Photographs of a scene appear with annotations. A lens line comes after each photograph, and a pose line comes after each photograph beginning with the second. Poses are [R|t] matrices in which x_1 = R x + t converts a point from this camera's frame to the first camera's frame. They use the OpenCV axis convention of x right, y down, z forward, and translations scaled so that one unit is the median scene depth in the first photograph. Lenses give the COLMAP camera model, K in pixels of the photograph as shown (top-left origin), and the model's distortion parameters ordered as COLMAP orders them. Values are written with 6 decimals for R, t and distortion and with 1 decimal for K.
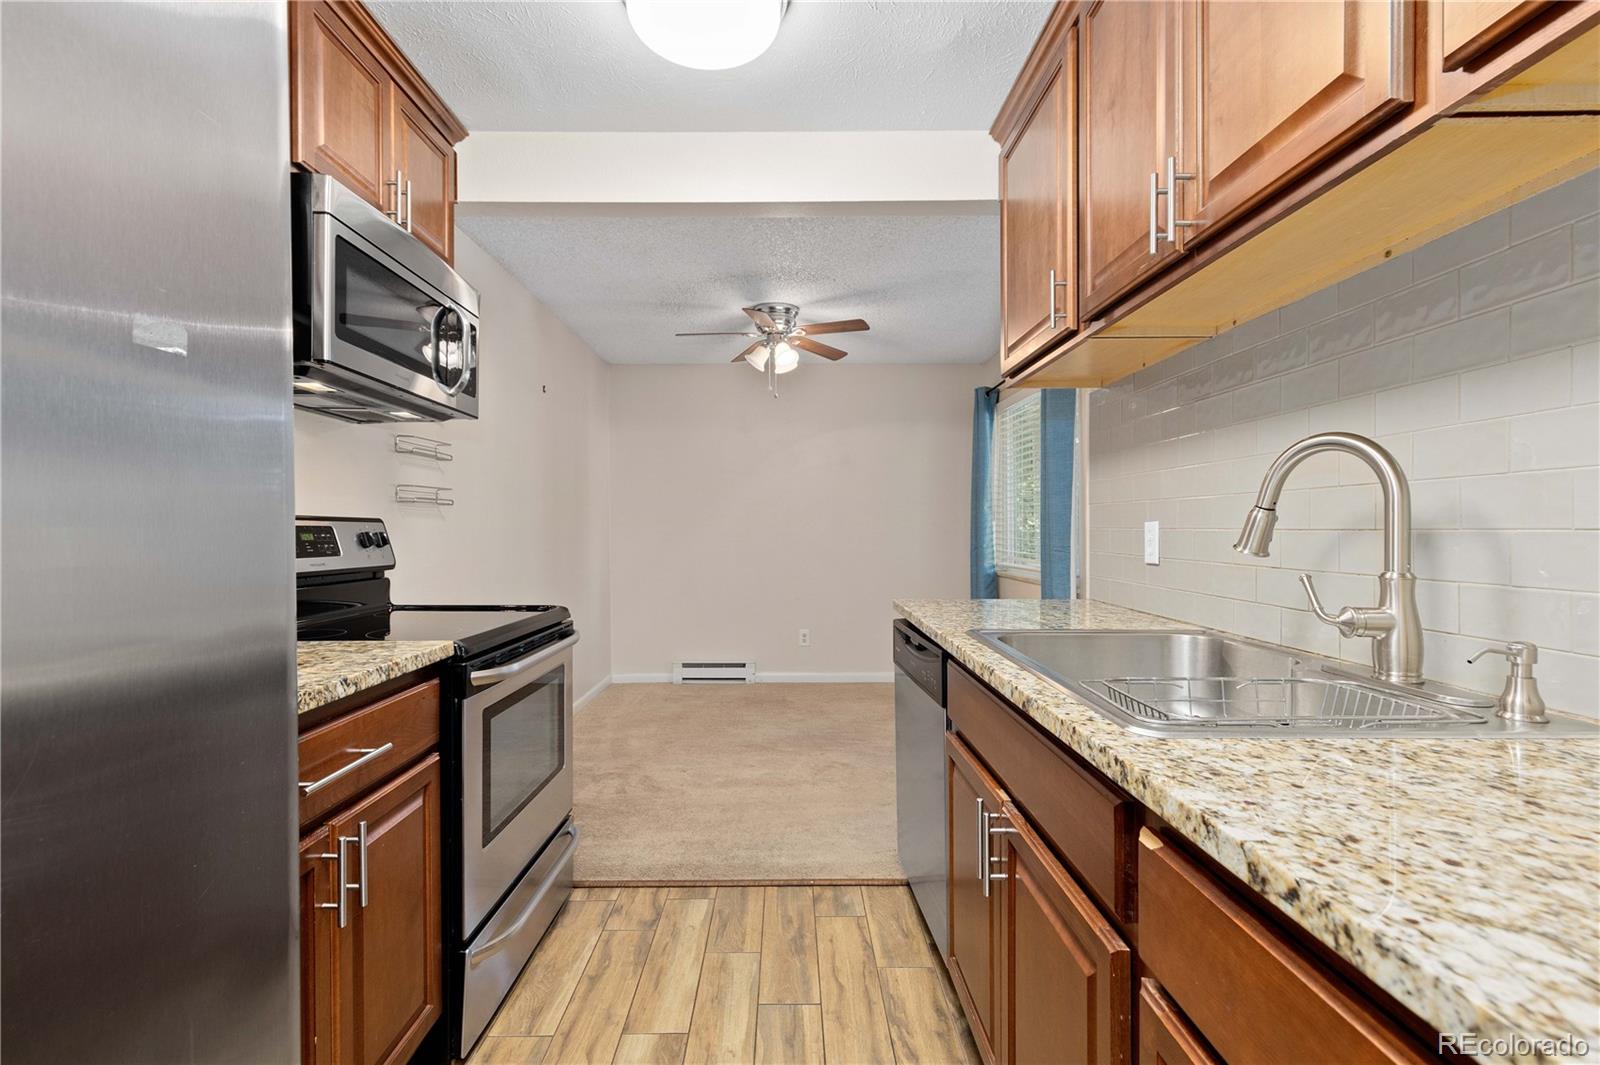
lens RADIAL K [[713.2, 0, 797.6], [0, 713.2, 532.1], [0, 0, 1]] dist [0.005795, -0.001746]
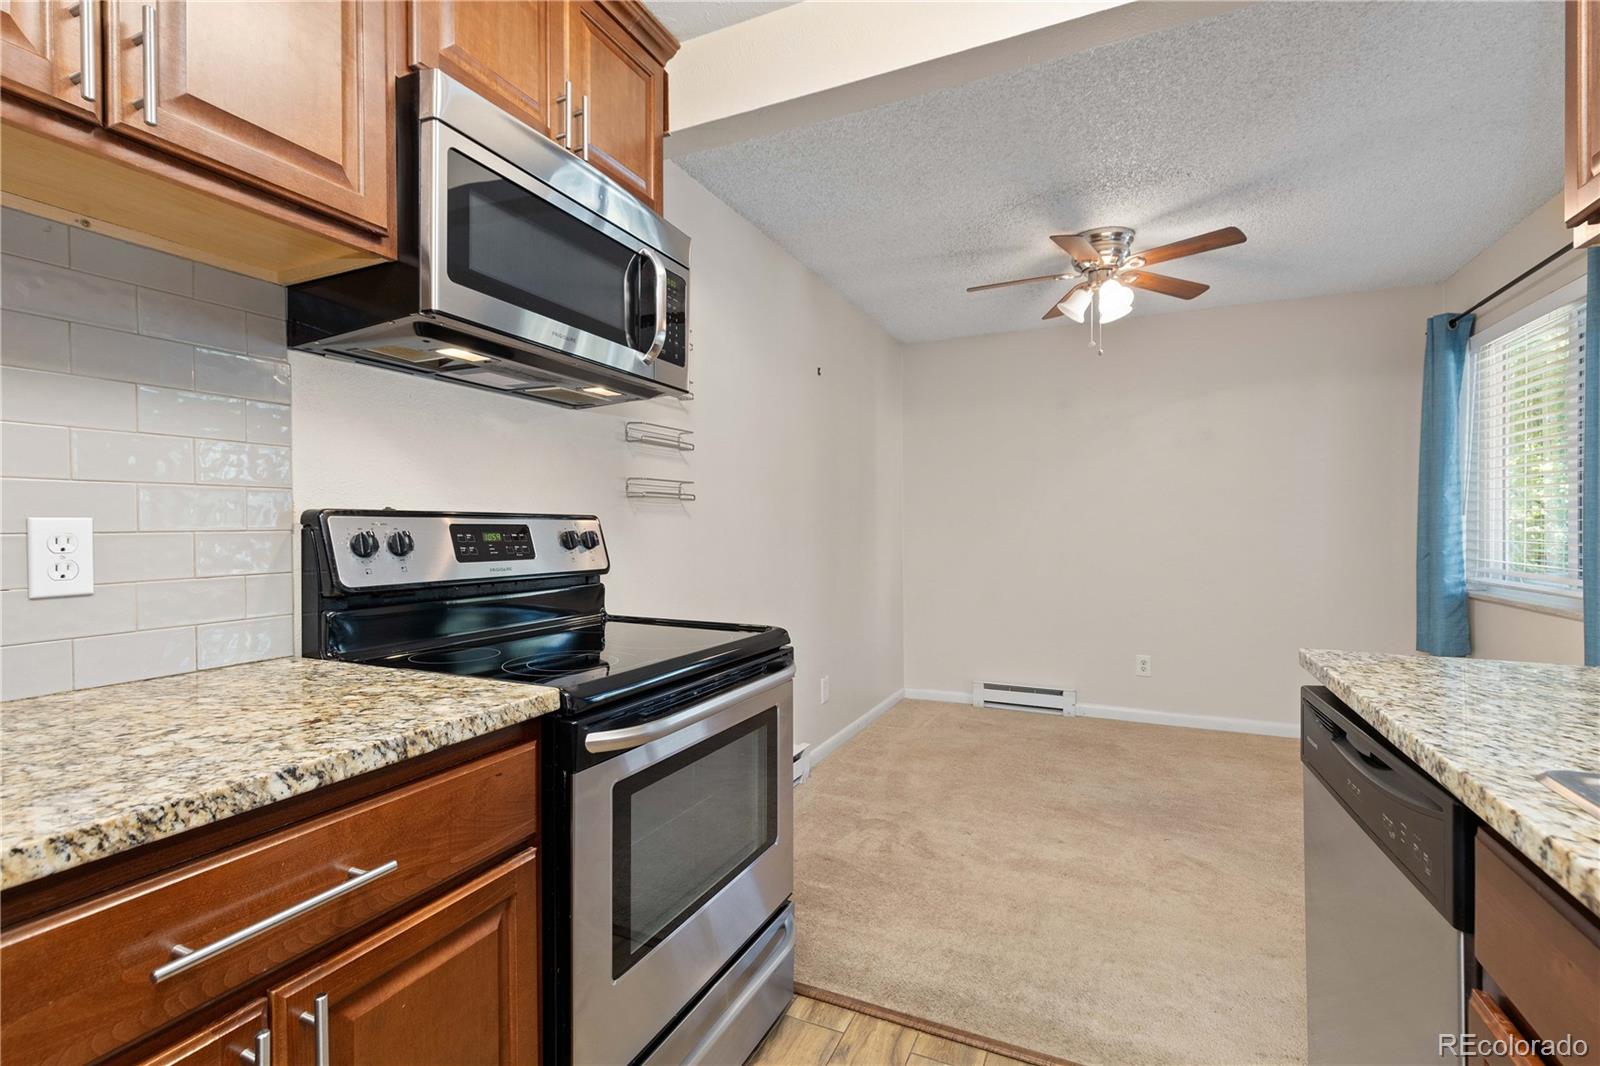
lens RADIAL K [[713.2, 0, 794.9], [0, 713.2, 532.8], [0, 0, 1]] dist [0.005795, -0.001746]
pose [[0.899051, 0.004326, -0.437823, 0.019876], [-0.002063, 0.999982, 0.005644, -0.003141], [0.437839, -0.004171, 0.899044, 0.310715]]
